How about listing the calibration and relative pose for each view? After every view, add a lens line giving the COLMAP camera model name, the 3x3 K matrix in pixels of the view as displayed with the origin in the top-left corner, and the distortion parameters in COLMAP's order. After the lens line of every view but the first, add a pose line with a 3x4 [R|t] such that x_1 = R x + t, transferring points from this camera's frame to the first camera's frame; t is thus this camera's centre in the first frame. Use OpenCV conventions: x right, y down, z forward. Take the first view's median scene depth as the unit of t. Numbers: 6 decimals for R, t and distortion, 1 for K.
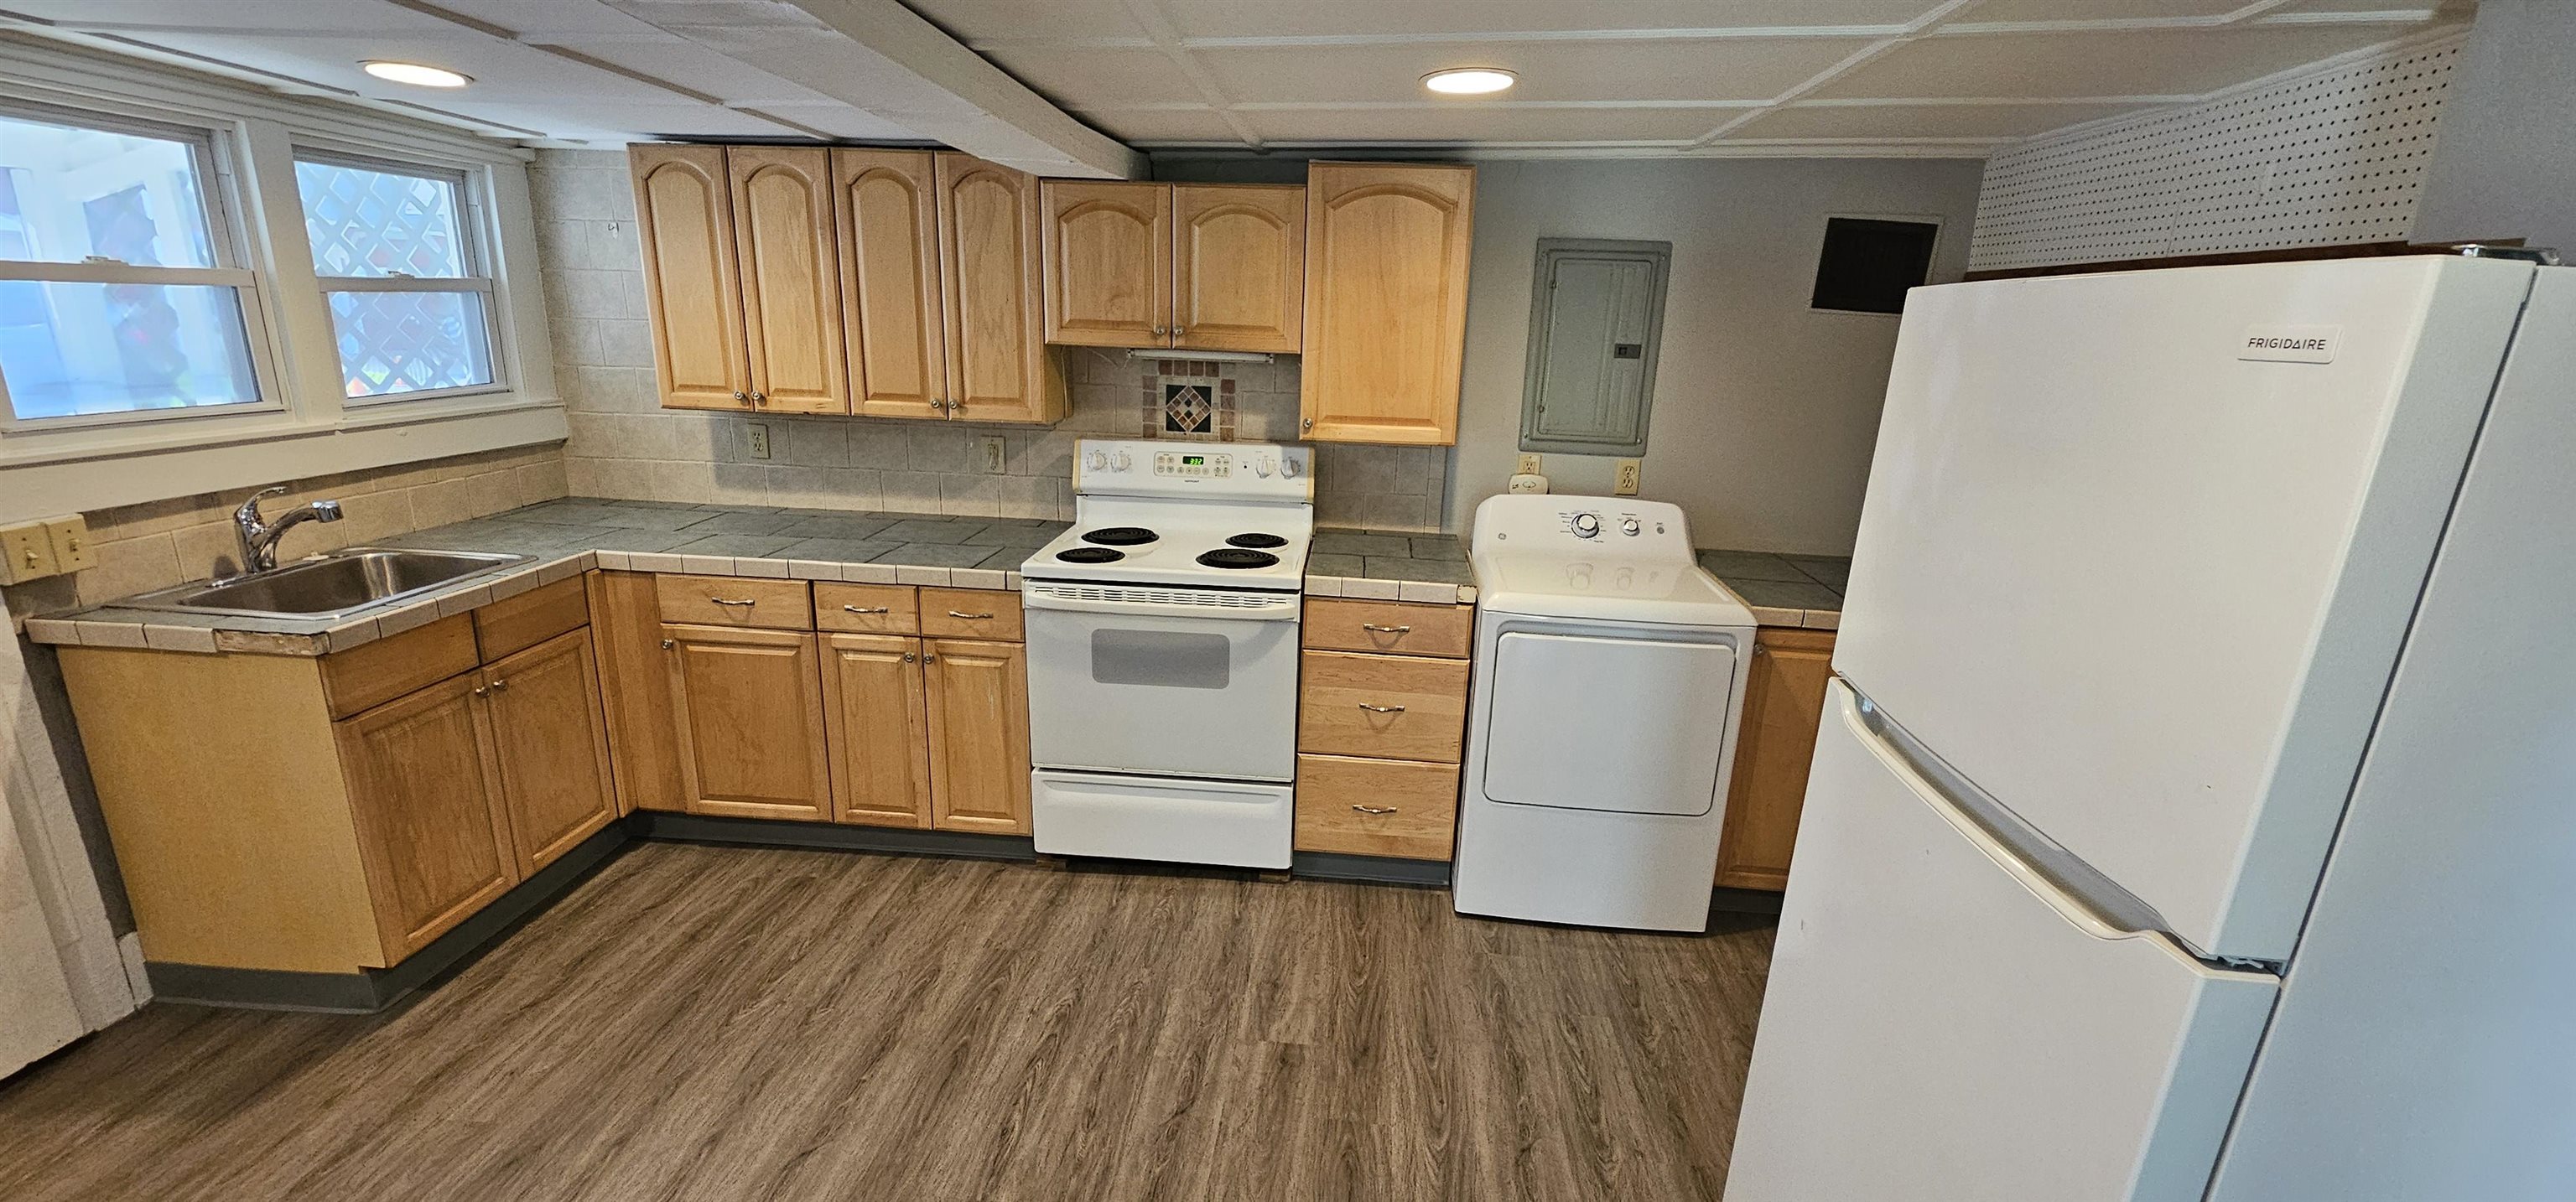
lens RADIAL K [[1058.2, 0, 1276.7], [0, 1058.2, 611.2], [0, 0, 1]] dist [0.000249, 0.000533]
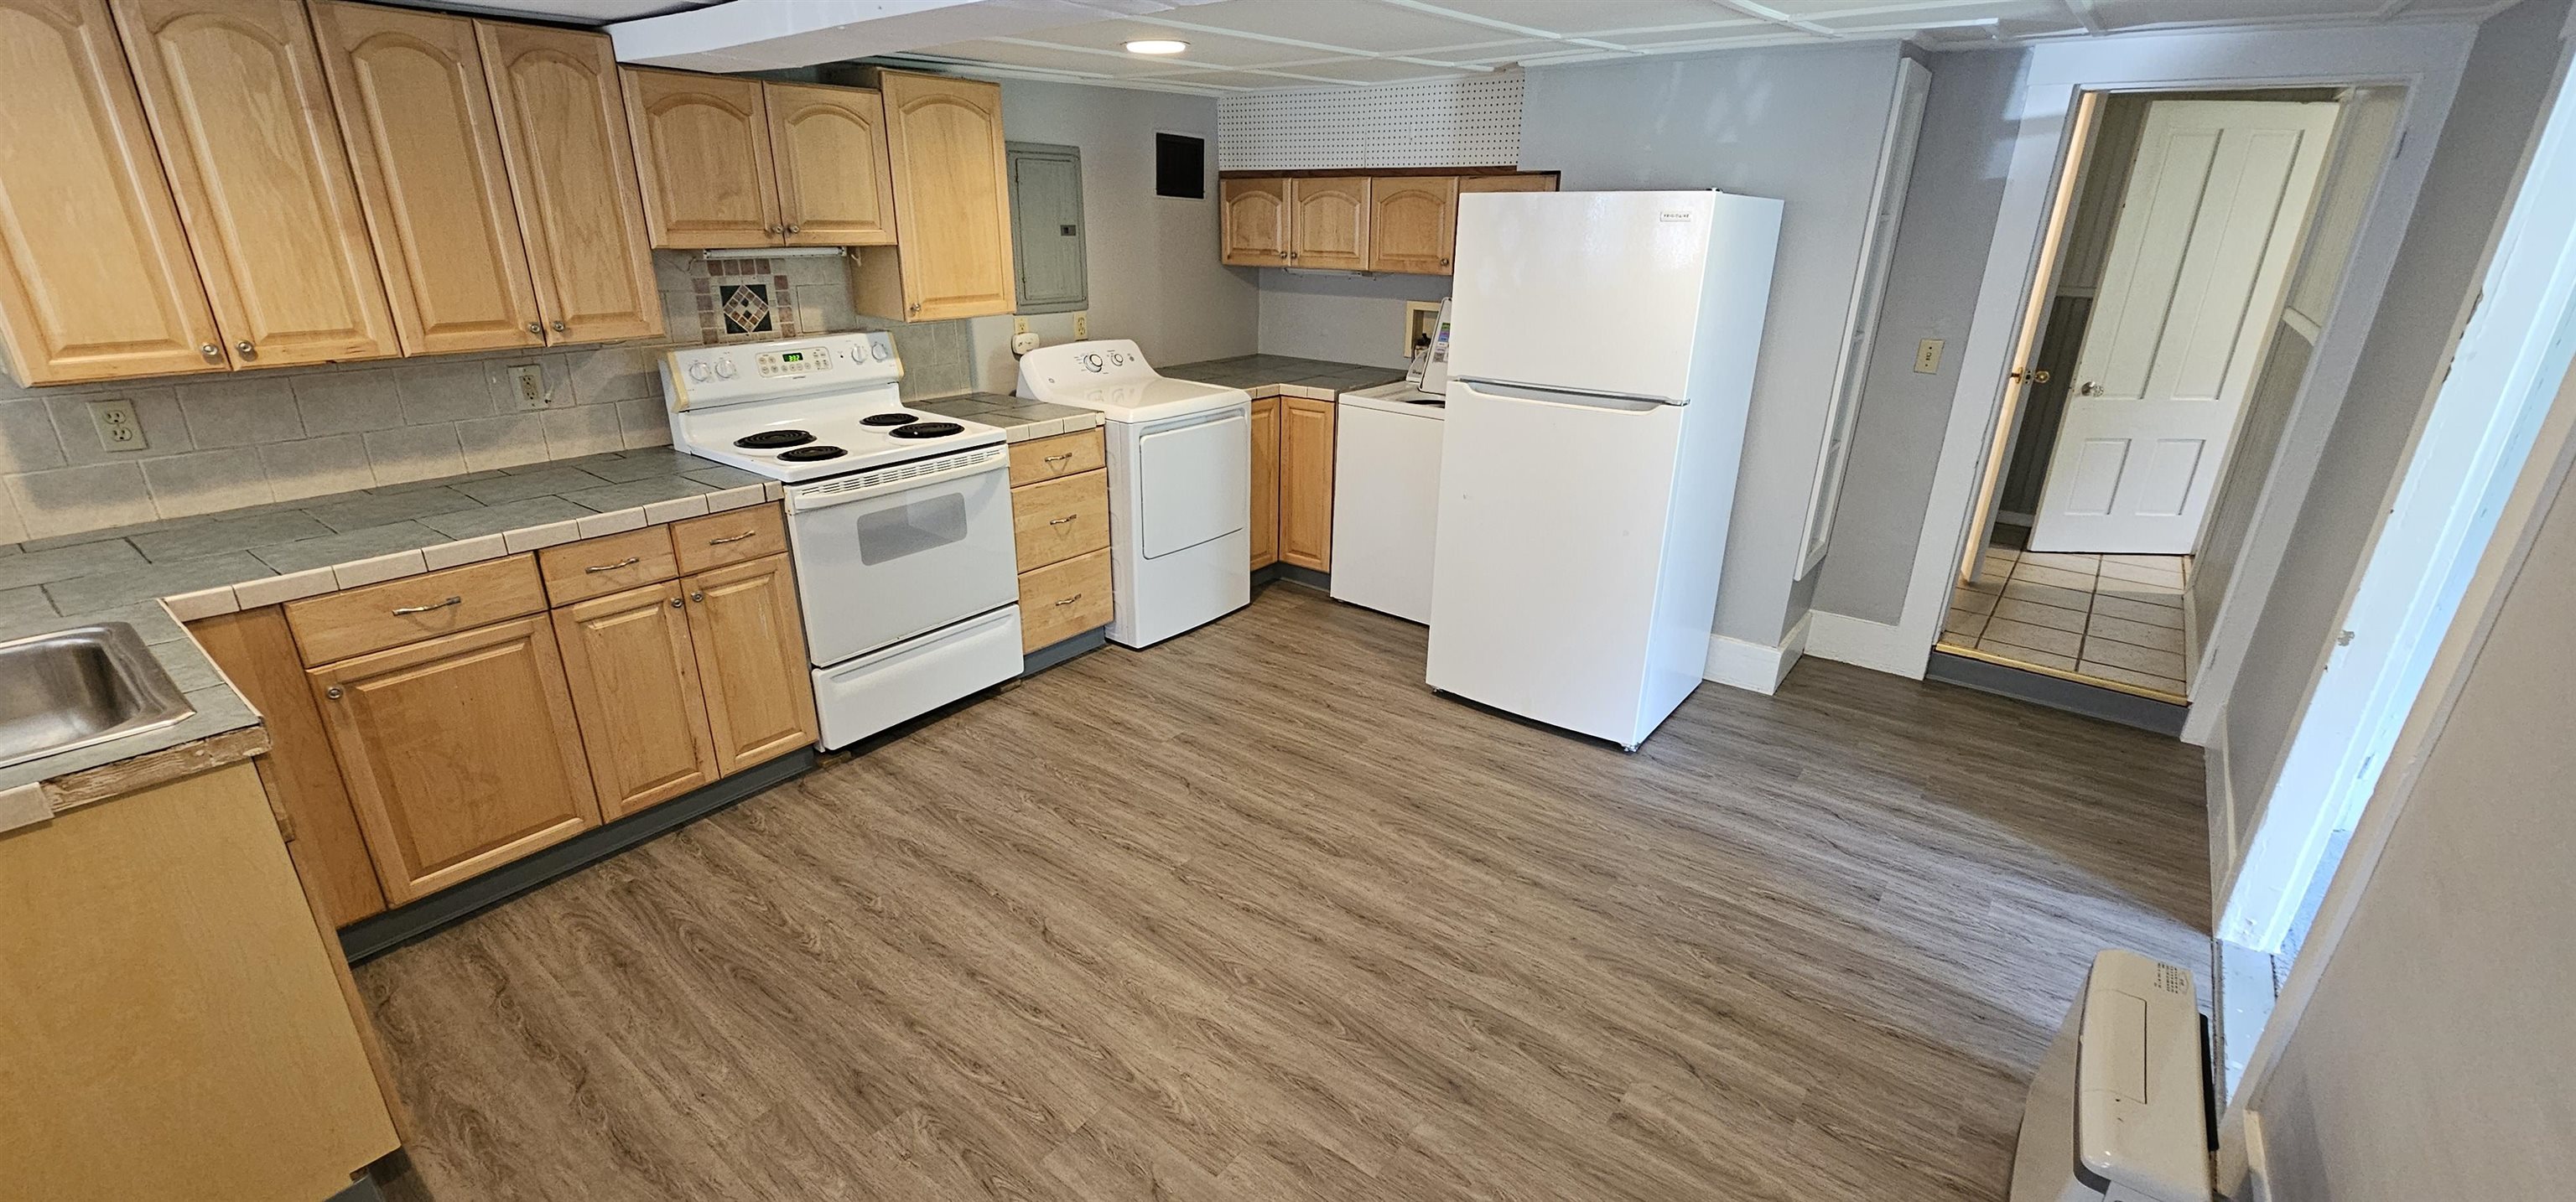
lens RADIAL K [[1058.2, 0, 1271.8], [0, 1058.2, 608.5], [0, 0, 1]] dist [0.000249, 0.000533]
pose [[0.544300, -0.320294, 0.775338, -0.761535], [0.238290, 0.945203, 0.223182, -0.032512], [-0.804335, 0.063277, 0.590796, 0.033343]]
